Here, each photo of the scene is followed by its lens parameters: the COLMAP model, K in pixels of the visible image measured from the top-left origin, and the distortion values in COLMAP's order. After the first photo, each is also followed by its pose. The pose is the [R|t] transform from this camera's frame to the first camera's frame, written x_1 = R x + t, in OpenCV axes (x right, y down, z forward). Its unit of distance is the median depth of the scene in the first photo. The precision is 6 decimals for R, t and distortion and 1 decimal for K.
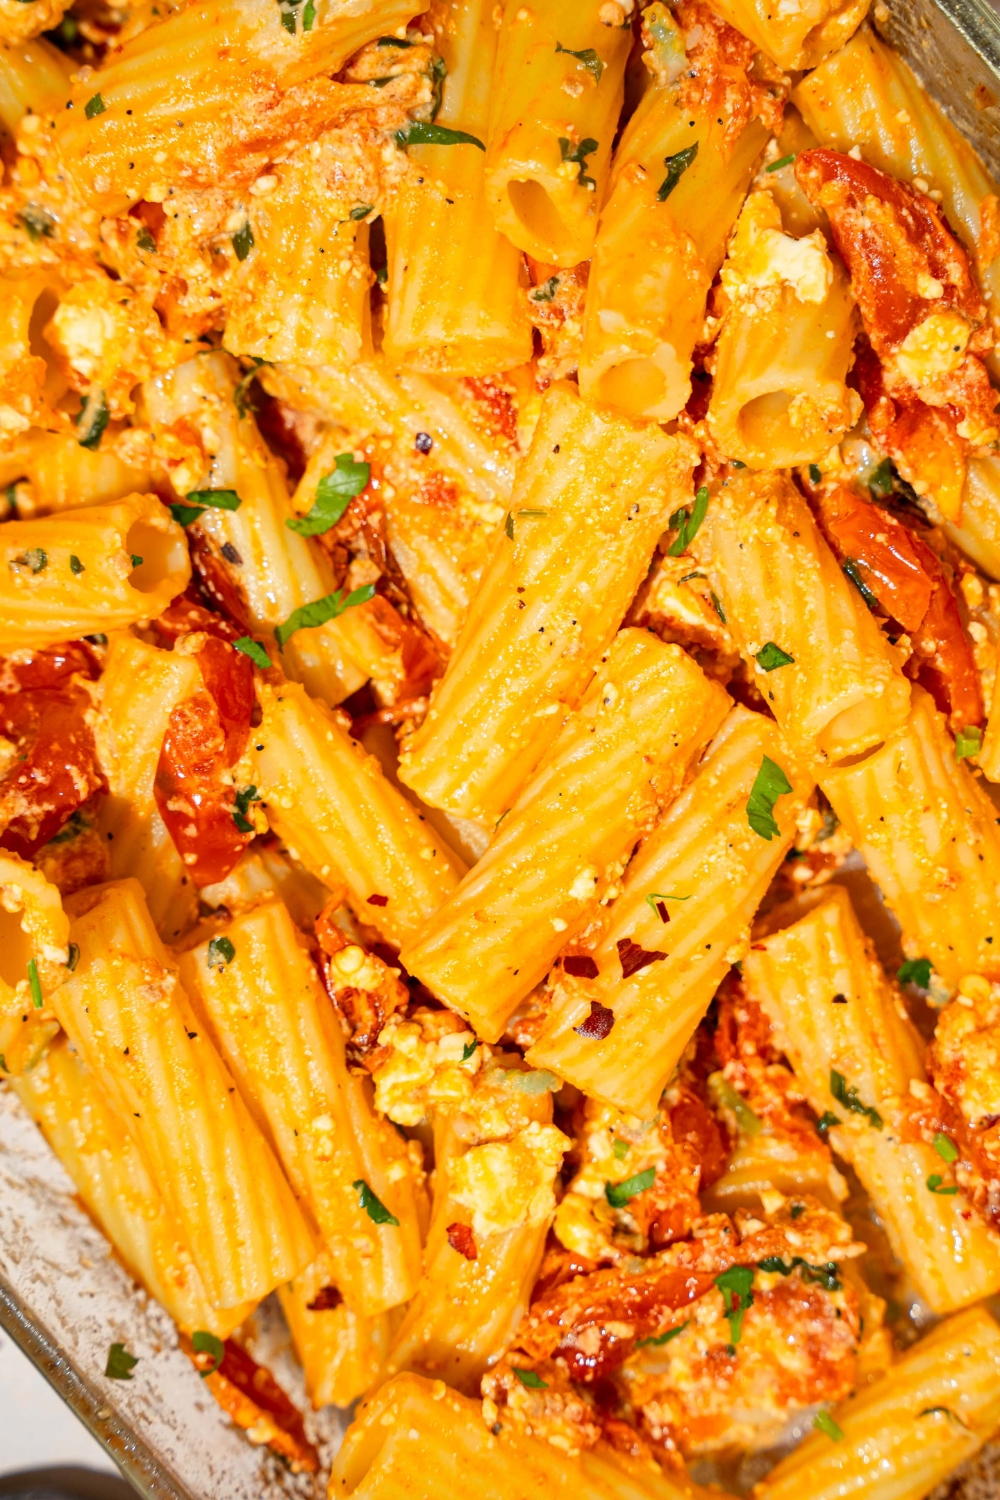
lens RADIAL K [[2980.7, 0, 488.1], [0, 2980.7, 764.1], [0, 0, 1]] dist [0.098261, 0.000000]
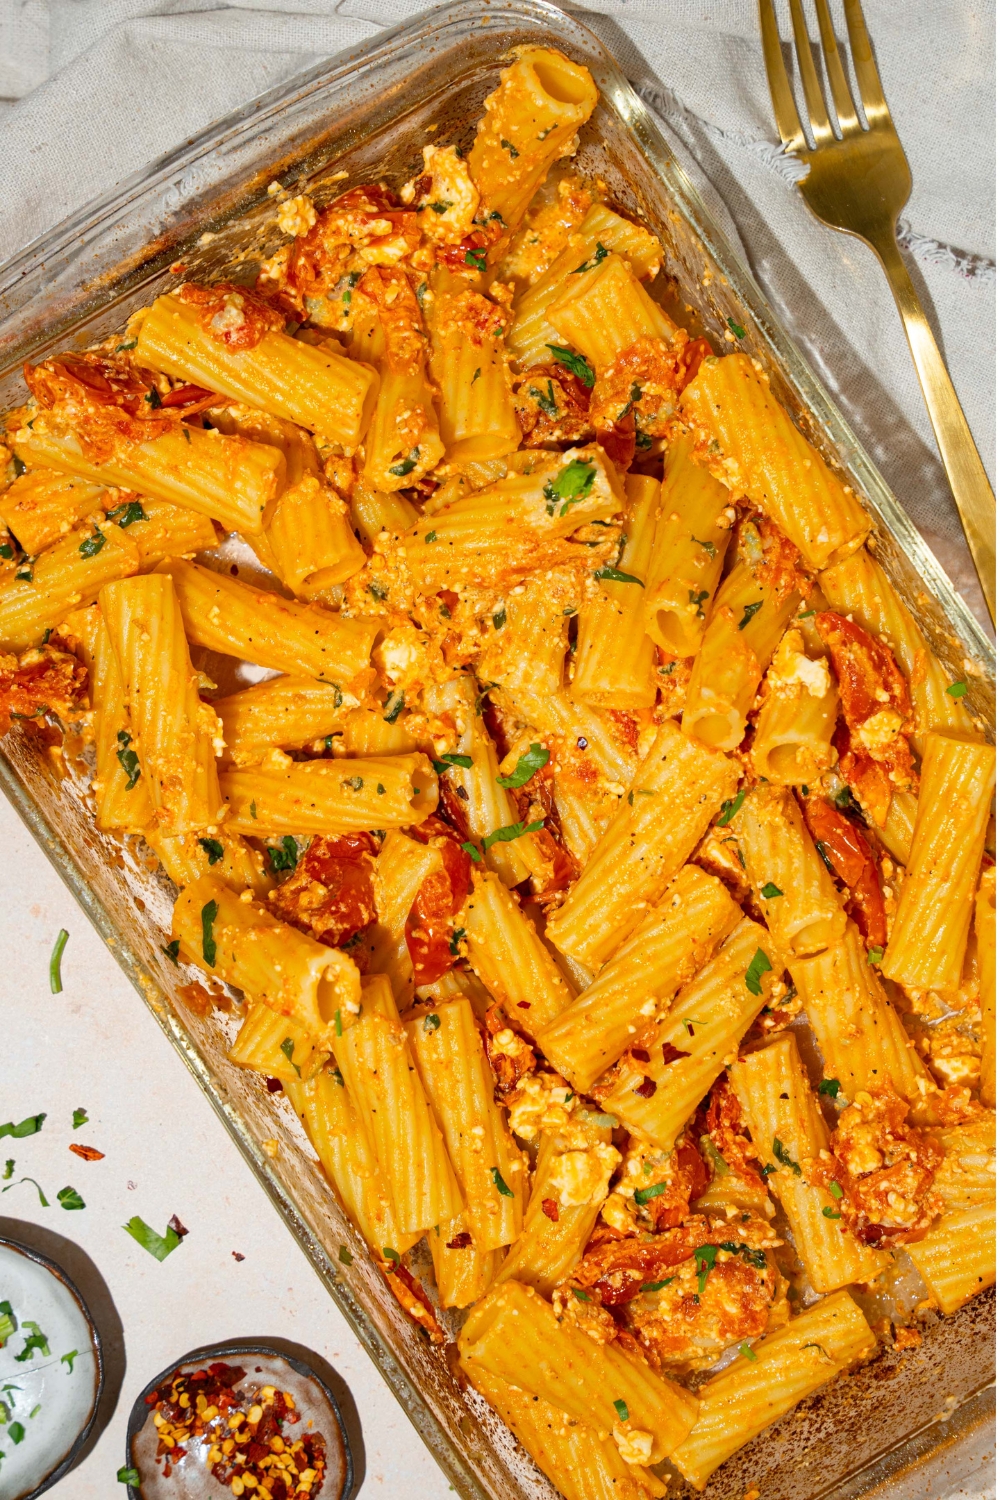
lens RADIAL K [[3366.2, 0, 500.6], [0, 3366.2, 743.5], [0, 0, 1]] dist [0.106972, 0.000000]
pose [[0.991026, 0.124682, 0.048181, -0.163415], [-0.119990, 0.988654, -0.090367, 0.074353], [-0.058901, 0.083775, 0.994742, -0.937687]]
